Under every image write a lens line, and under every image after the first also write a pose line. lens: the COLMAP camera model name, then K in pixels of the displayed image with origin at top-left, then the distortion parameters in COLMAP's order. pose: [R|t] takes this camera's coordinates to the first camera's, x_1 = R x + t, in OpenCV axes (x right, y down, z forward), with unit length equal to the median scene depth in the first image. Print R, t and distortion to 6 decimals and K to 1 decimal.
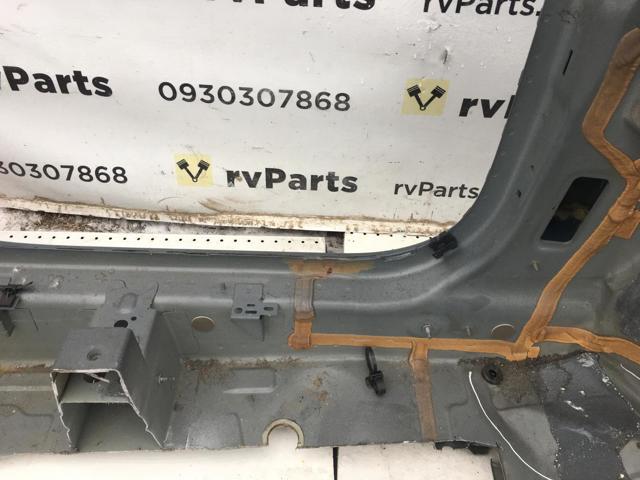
lens RADIAL K [[545.5, 0, 318.1], [0, 545.5, 239.9], [0, 0, 1]] dist [0.078124, -0.106324]
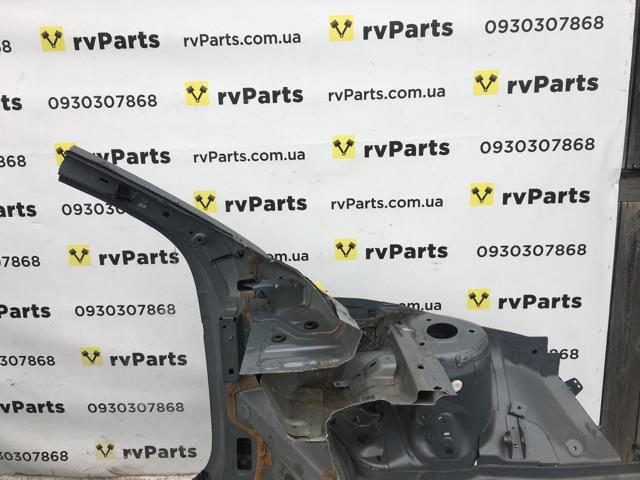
lens RADIAL K [[545.5, 0, 319.3], [0, 545.5, 237.9], [0, 0, 1]] dist [0.078124, -0.106324]
pose [[0.998134, -0.060553, 0.007838, 0.674010], [0.056785, 0.873405, -0.483672, 0.244056], [0.022442, 0.483214, 0.875214, -1.219636]]
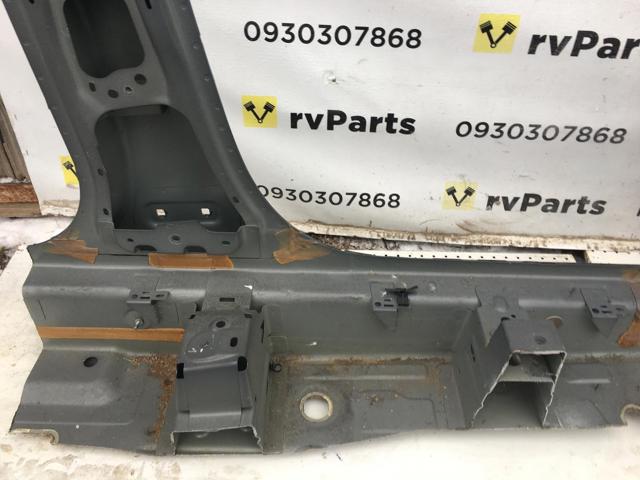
lens RADIAL K [[545.5, 0, 316.7], [0, 545.5, 238.7], [0, 0, 1]] dist [0.078124, -0.106324]
pose [[0.999903, -0.002339, -0.013712, -0.685932], [0.001492, 0.998112, -0.061405, 0.043872], [0.013830, 0.061378, 0.998019, -0.197950]]
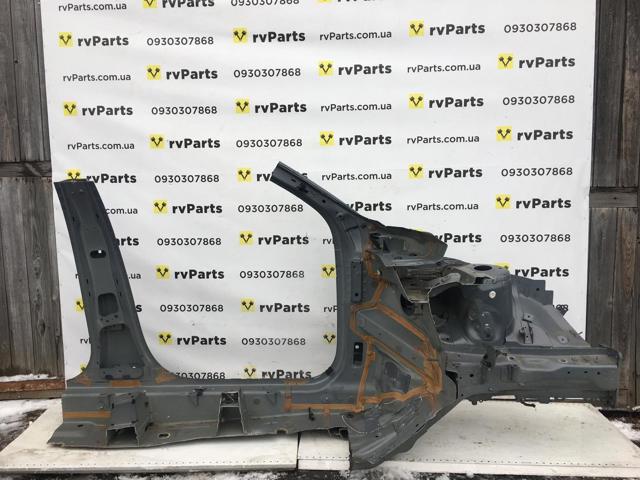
lens RADIAL K [[545.5, 0, 317.4], [0, 545.5, 238.7], [0, 0, 1]] dist [0.078124, -0.106324]
pose [[0.999103, -0.041652, -0.007598, 0.201209], [0.029243, 0.808640, -0.587577, 1.249236], [0.030618, 0.586828, 0.809133, -2.074872]]
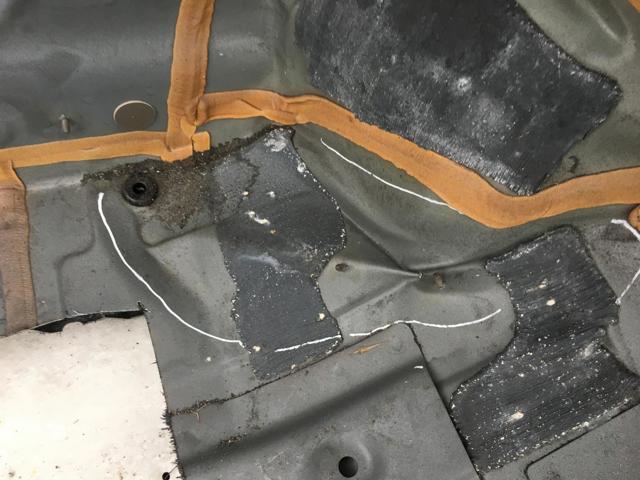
lens RADIAL K [[545.5, 0, 320.6], [0, 545.5, 240.2], [0, 0, 1]] dist [0.078124, -0.106324]
pose [[0.938486, -0.219236, 0.266797, 0.331998], [0.108201, 0.920398, 0.375714, 0.091757], [-0.327929, -0.323735, 0.887501, 0.390602]]
